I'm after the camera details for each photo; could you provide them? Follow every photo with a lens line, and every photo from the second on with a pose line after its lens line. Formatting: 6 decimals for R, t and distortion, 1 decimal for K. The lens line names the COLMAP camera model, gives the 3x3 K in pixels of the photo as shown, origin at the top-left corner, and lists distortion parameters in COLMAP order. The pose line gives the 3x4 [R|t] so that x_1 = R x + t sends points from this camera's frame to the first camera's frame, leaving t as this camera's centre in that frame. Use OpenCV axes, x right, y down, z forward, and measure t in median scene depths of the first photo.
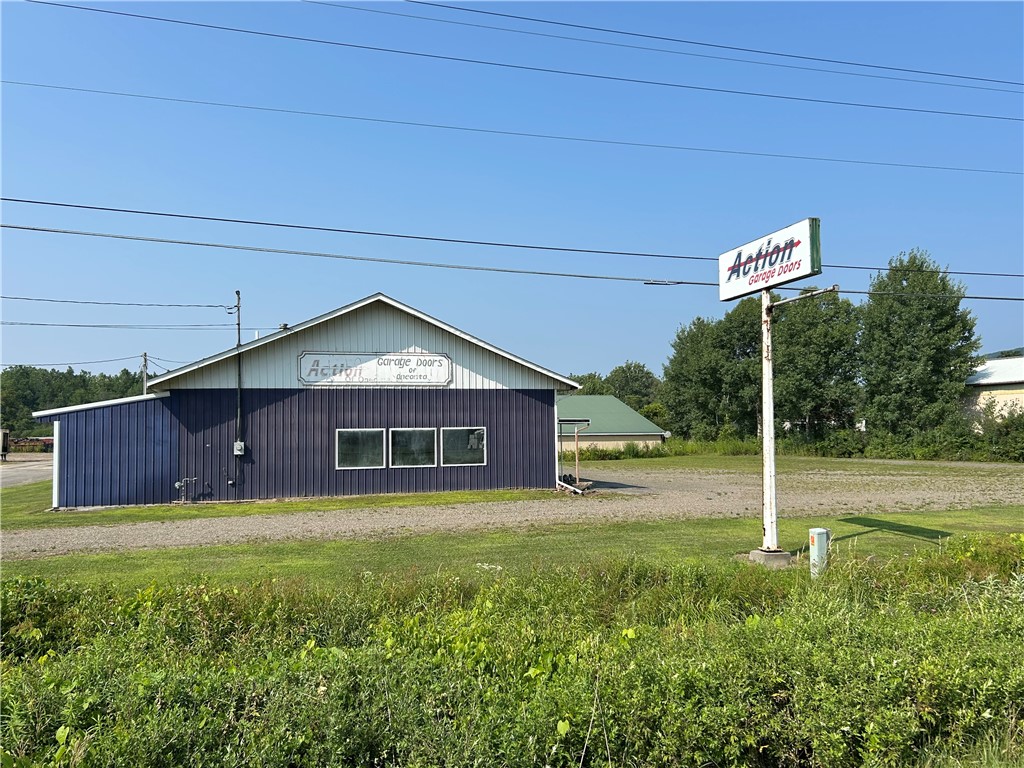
lens RADIAL K [[869.9, 0, 512.0], [0, 869.9, 384.0], [0, 0, 1]] dist [0.097264, -0.171945]
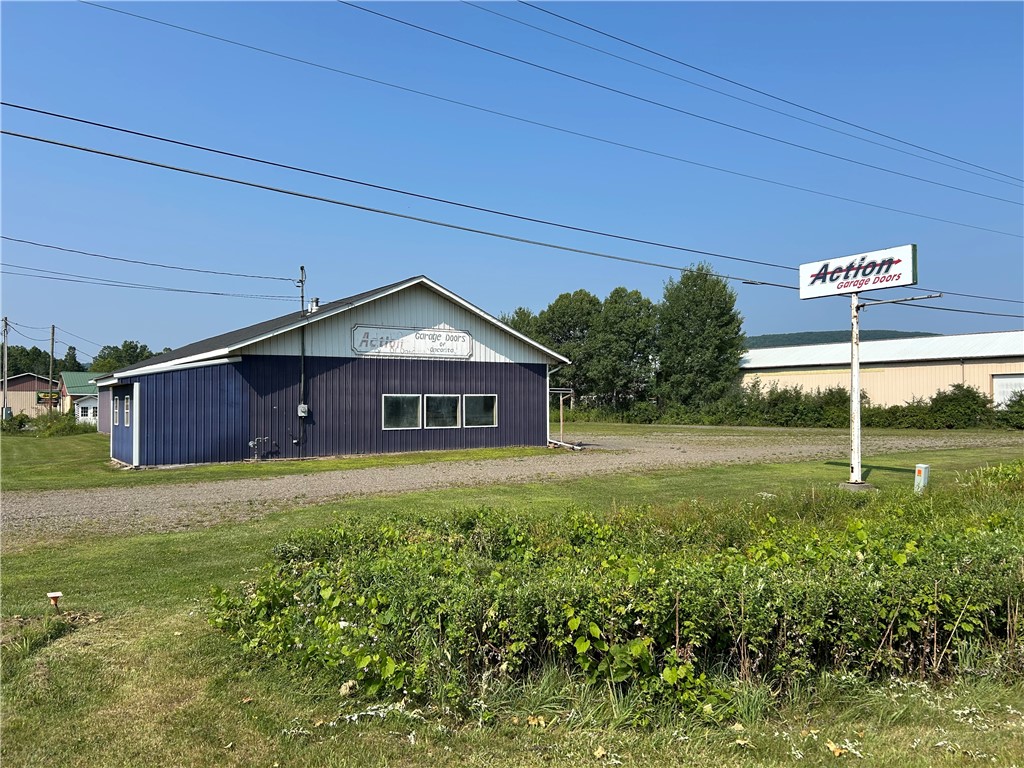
lens RADIAL K [[771.0, 0, 512.0], [0, 771.0, 384.0], [0, 0, 1]] dist [0.064273, -0.070709]
pose [[0.953619, 0.015358, 0.300625, -0.339976], [-0.023682, 0.999430, 0.024065, 0.010186], [-0.300084, -0.030069, 0.953439, -0.001146]]
